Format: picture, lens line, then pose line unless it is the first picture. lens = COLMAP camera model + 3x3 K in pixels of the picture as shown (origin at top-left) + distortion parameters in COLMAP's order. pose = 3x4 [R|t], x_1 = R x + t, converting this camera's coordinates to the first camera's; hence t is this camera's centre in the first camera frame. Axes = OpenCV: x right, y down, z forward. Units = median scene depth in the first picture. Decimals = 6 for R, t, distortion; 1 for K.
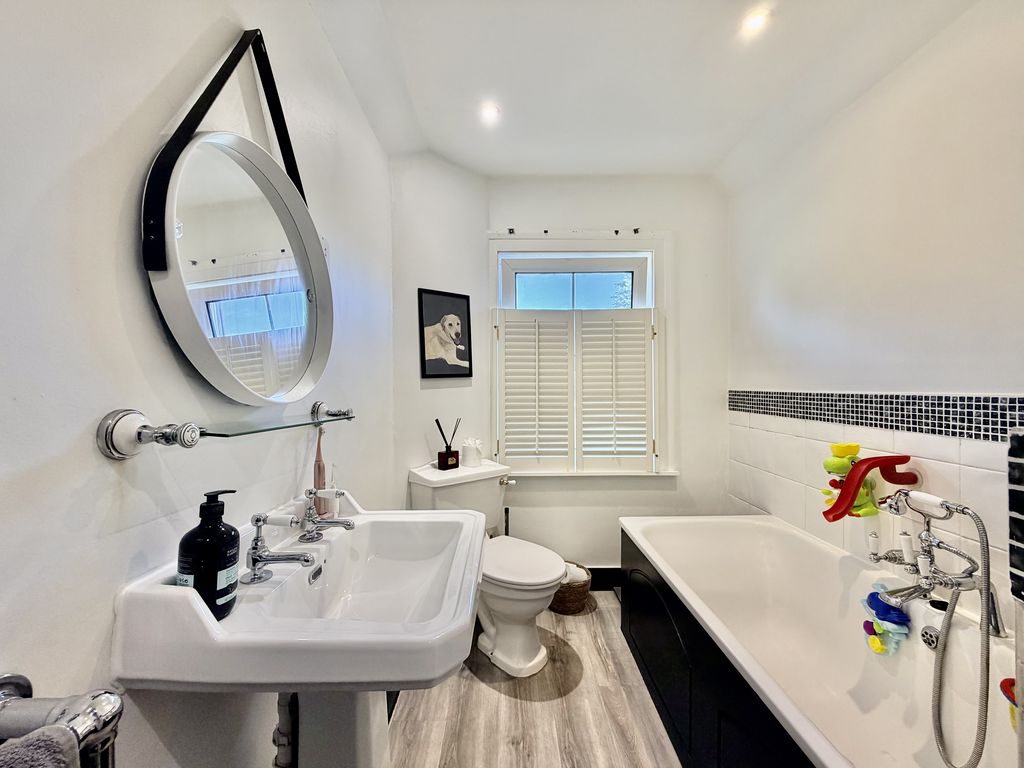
lens RADIAL K [[407.6, 0, 511.4], [0, 407.6, 386.5], [0, 0, 1]] dist [-0.002382, -0.000109]
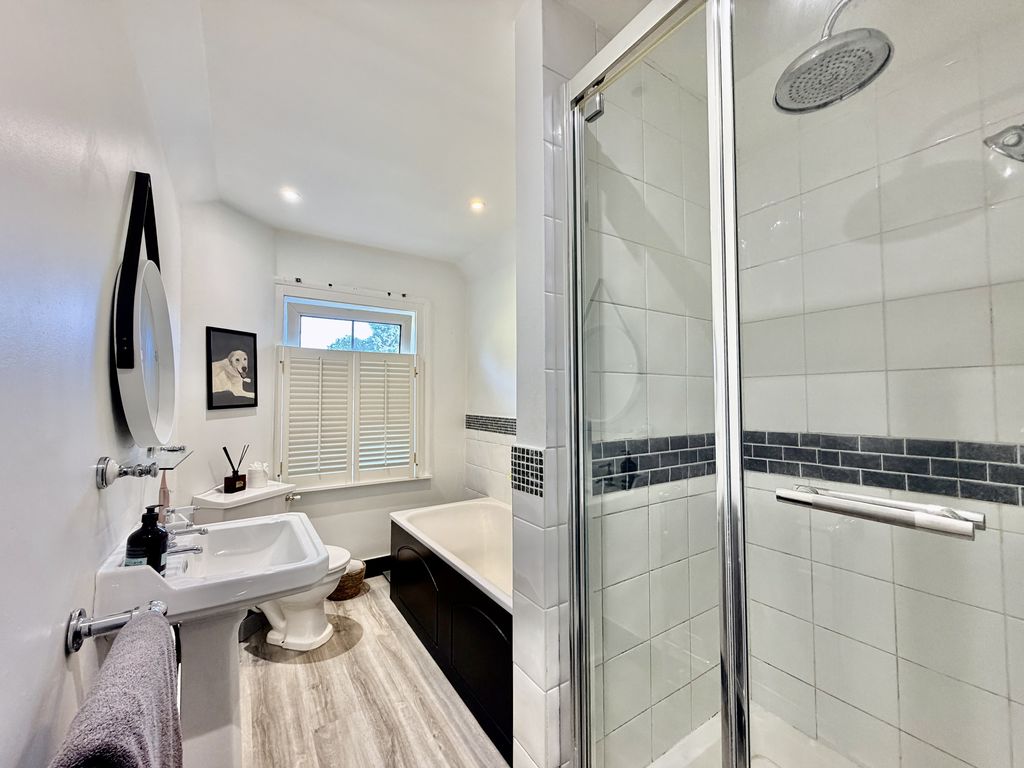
lens RADIAL K [[407.6, 0, 511.4], [0, 407.6, 386.5], [0, 0, 1]] dist [-0.002382, -0.000109]
pose [[0.837914, 0.021738, 0.545370, -0.133928], [-0.003756, 0.999413, -0.034065, -0.047164], [-0.545790, 0.026495, 0.837503, -0.334499]]
